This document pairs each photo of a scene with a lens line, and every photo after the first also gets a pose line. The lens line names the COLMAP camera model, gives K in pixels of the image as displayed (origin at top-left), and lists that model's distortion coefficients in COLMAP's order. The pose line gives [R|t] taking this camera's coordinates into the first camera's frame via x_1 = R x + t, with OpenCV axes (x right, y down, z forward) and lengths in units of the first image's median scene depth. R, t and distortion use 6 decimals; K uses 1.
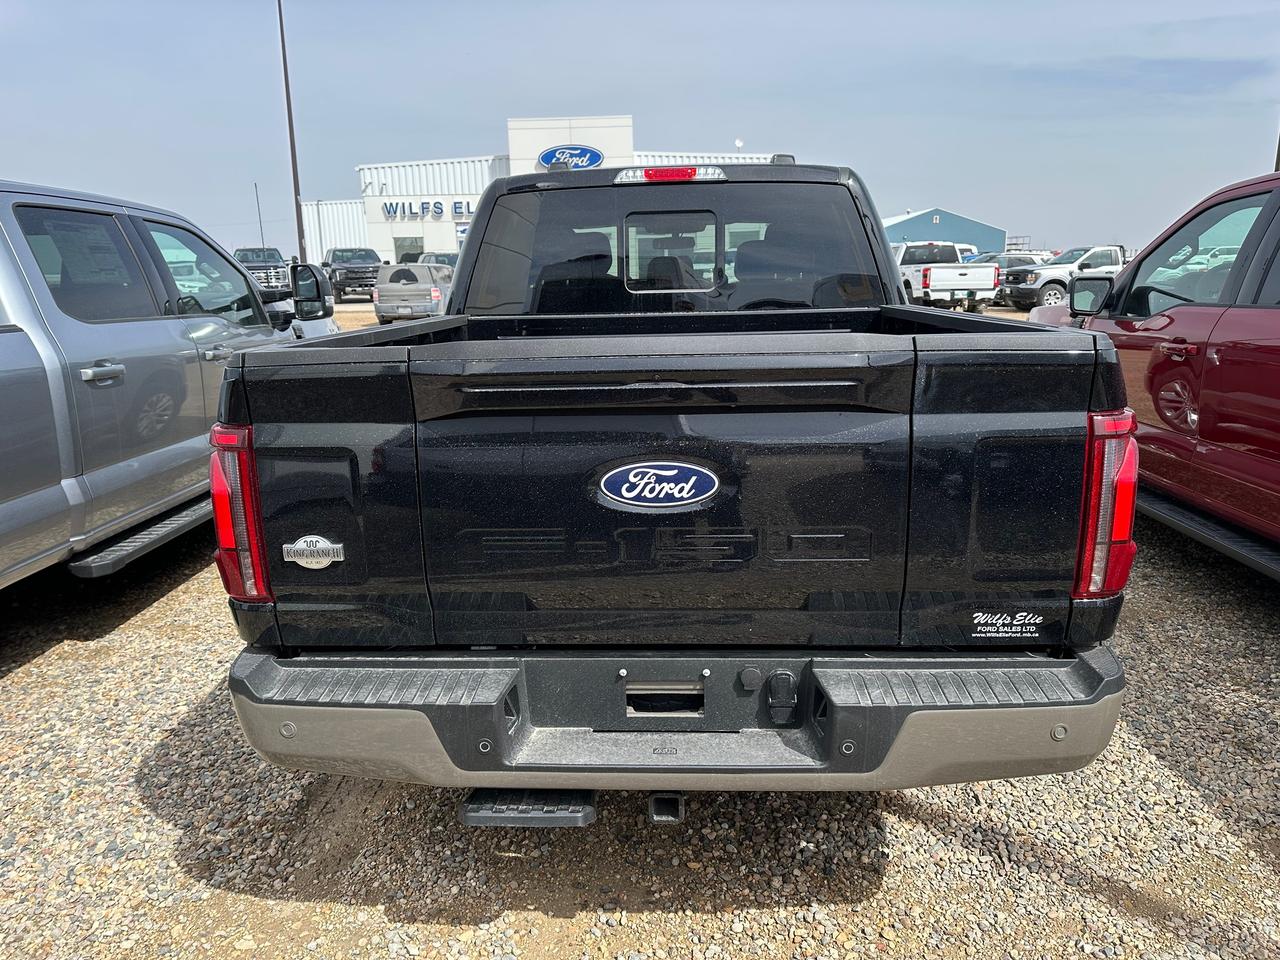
lens RADIAL K [[905.6, 0, 632.8], [0, 905.6, 472.0], [0, 0, 1]] dist [0.038697, -0.059063]
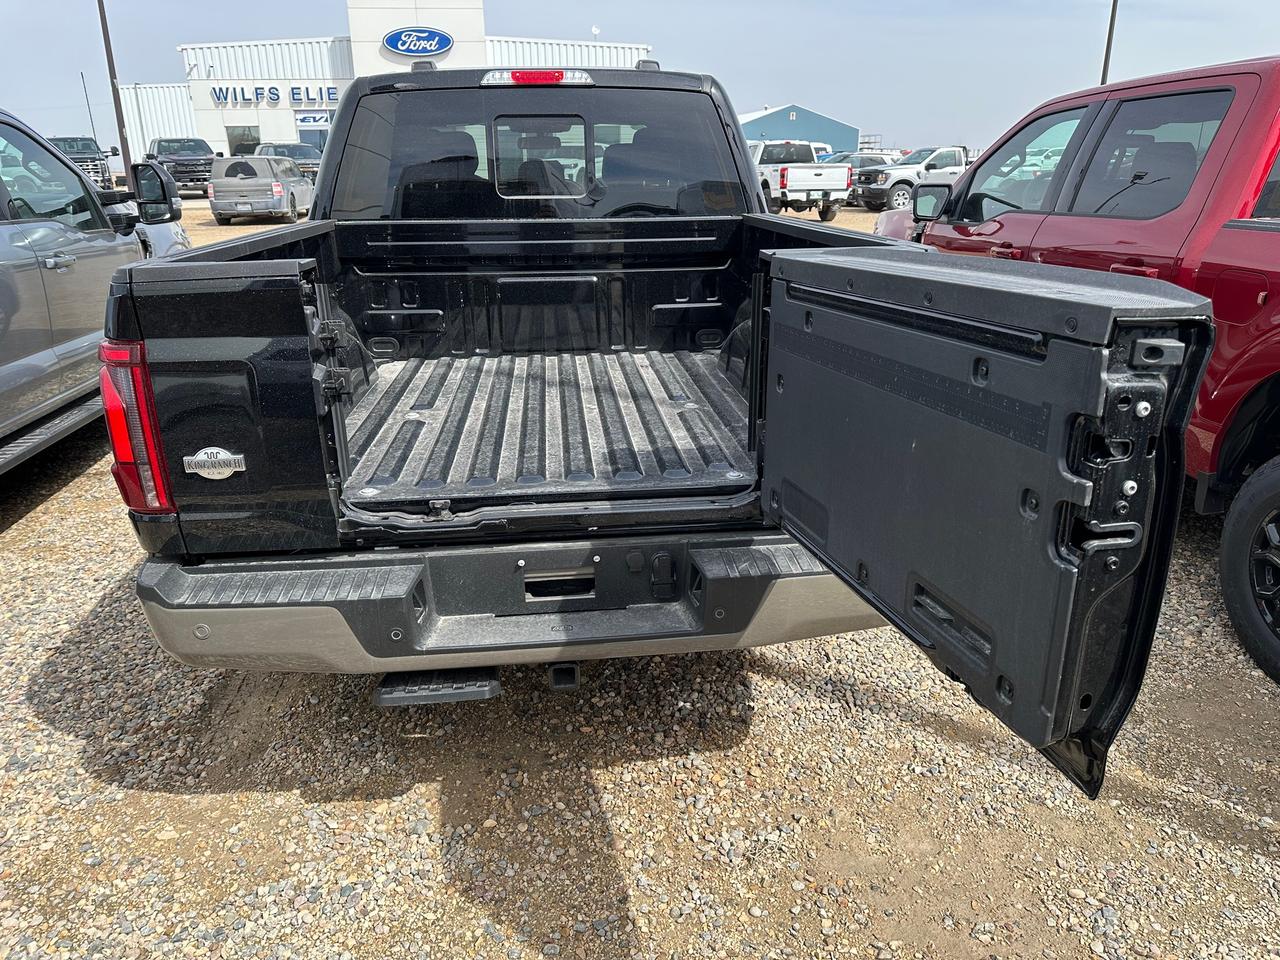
lens RADIAL K [[905.6, 0, 631.5], [0, 905.6, 477.5], [0, 0, 1]] dist [0.038697, -0.059063]
pose [[0.988976, -0.039195, 0.142793, -0.023230], [0.022916, 0.993226, 0.113915, -0.002300], [-0.146291, -0.109387, 0.983175, -0.067842]]
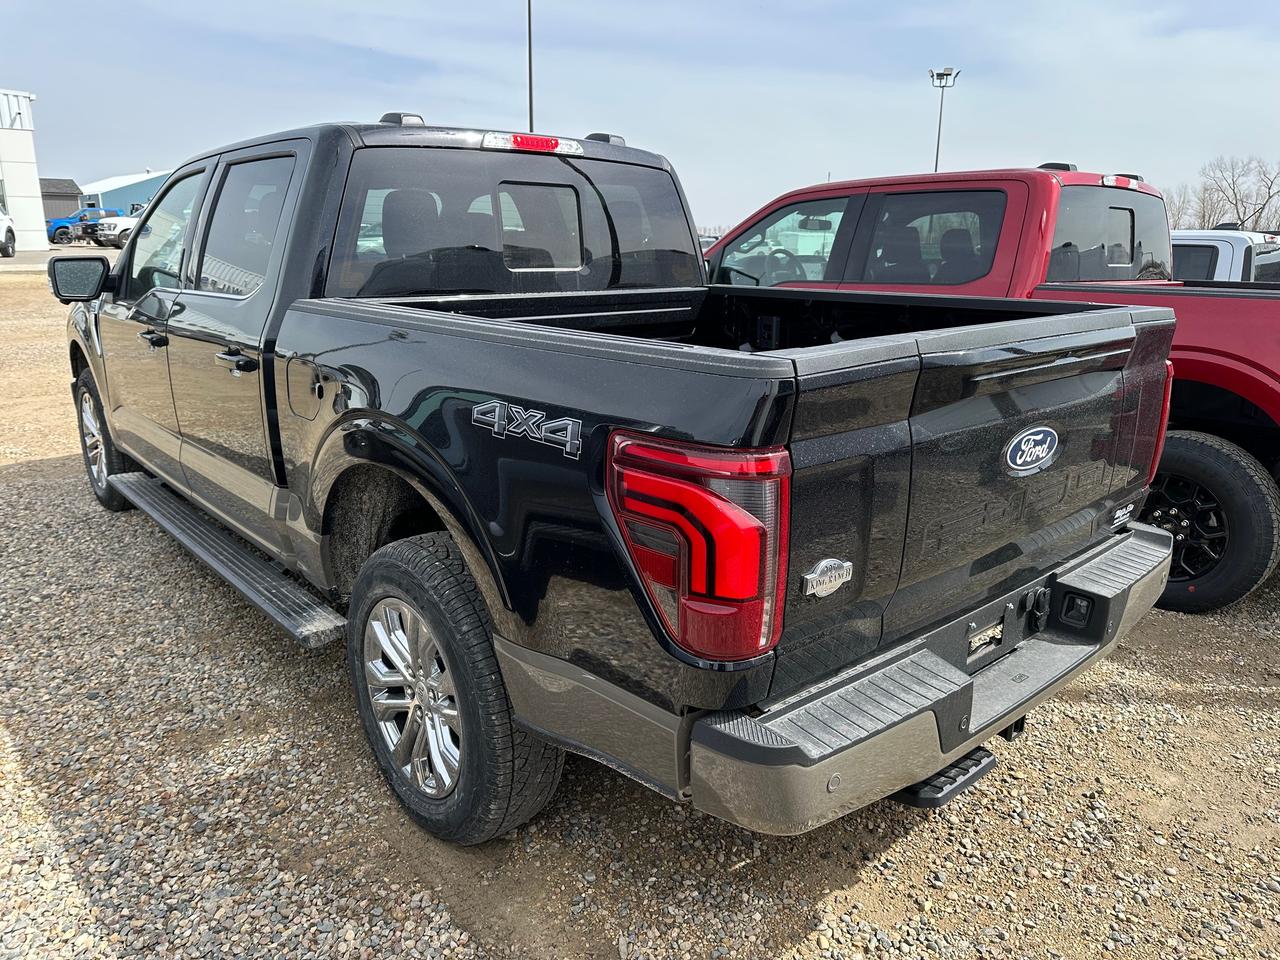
lens RADIAL K [[905.6, 0, 632.0], [0, 905.6, 476.7], [0, 0, 1]] dist [0.038697, -0.059063]
pose [[0.718672, -0.149446, 0.679100, -0.790639], [0.124606, 0.988501, 0.085668, -0.079098], [-0.684094, 0.023052, 0.729030, 0.358624]]
